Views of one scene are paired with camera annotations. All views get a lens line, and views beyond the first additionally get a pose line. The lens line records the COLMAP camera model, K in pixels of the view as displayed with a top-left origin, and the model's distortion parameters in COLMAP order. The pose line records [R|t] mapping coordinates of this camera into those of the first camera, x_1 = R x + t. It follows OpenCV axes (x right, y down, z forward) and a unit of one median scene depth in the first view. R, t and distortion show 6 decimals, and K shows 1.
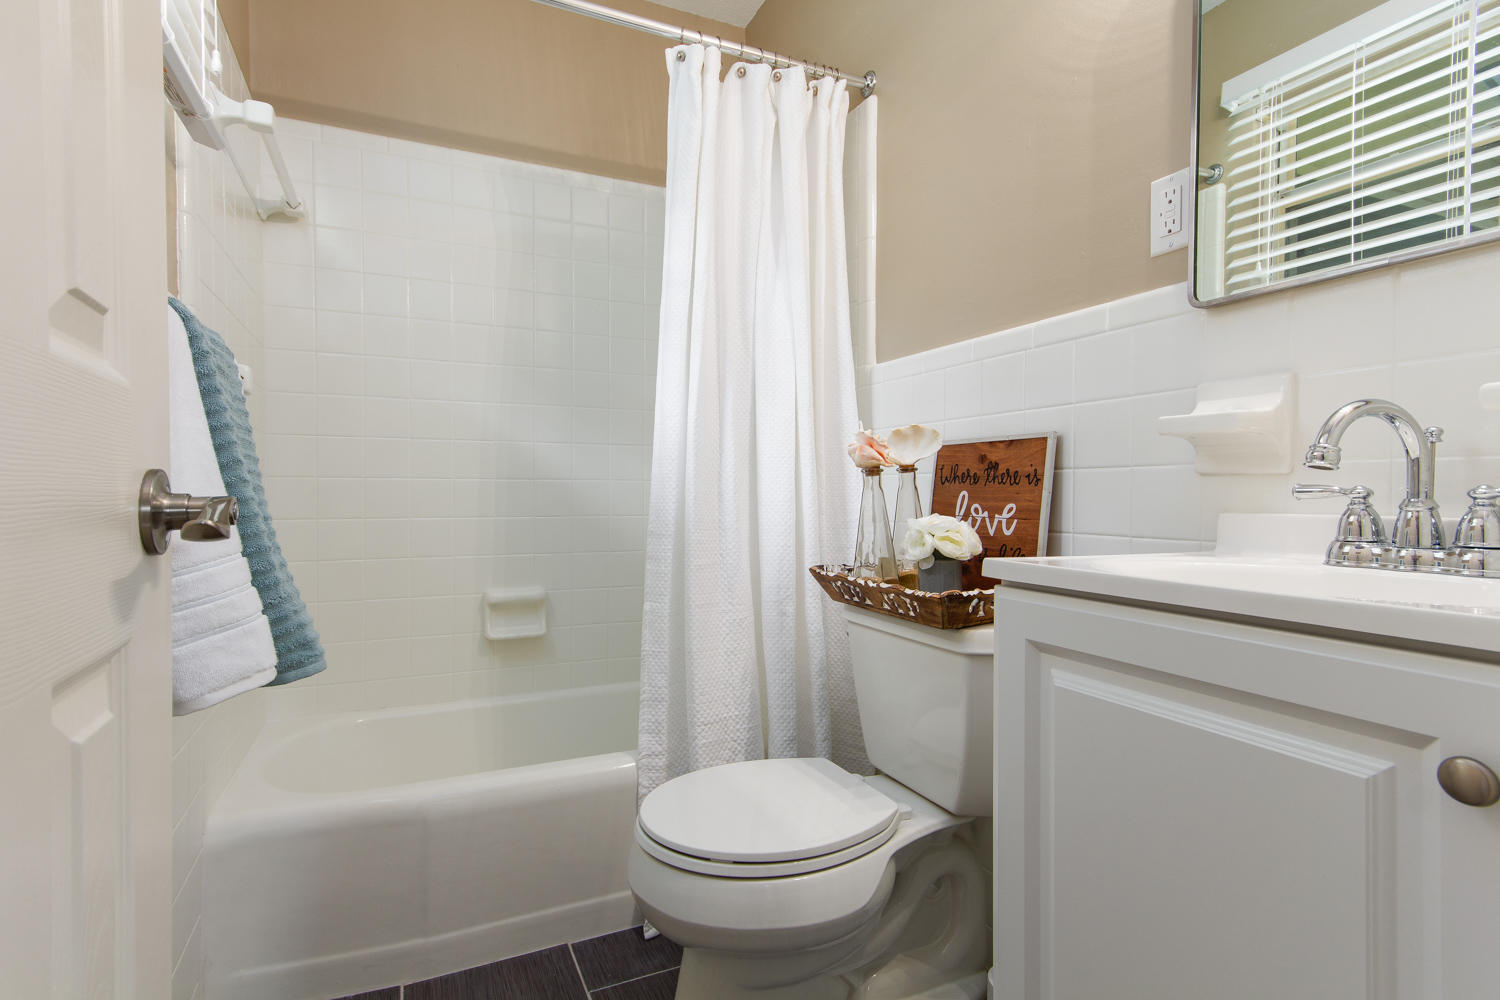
lens RADIAL K [[761.9, 0, 750.0], [0, 761.9, 503.4], [0, 0, 1]] dist [0.004182, -0.000355]
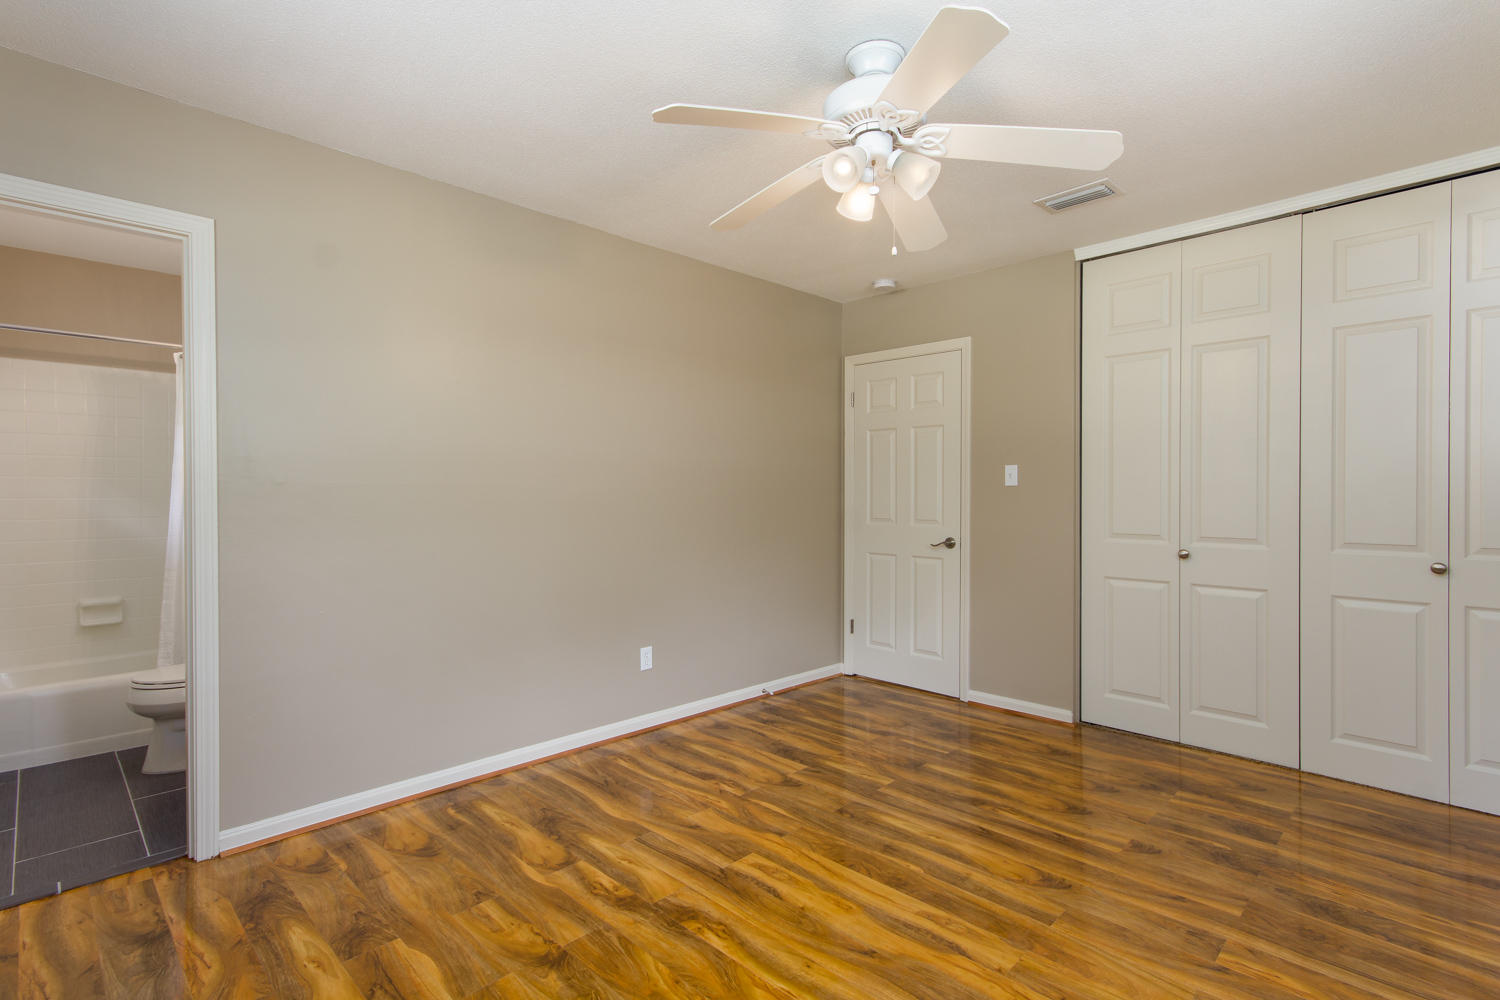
lens RADIAL K [[700.8, 0, 750.9], [0, 700.8, 495.7], [0, 0, 1]] dist [0.005623, 0.000494]
pose [[0.932723, -0.007260, 0.360520, 0.566613], [0.008666, 0.999960, -0.002284, -0.123440], [-0.360489, 0.005255, 0.932749, -1.203357]]
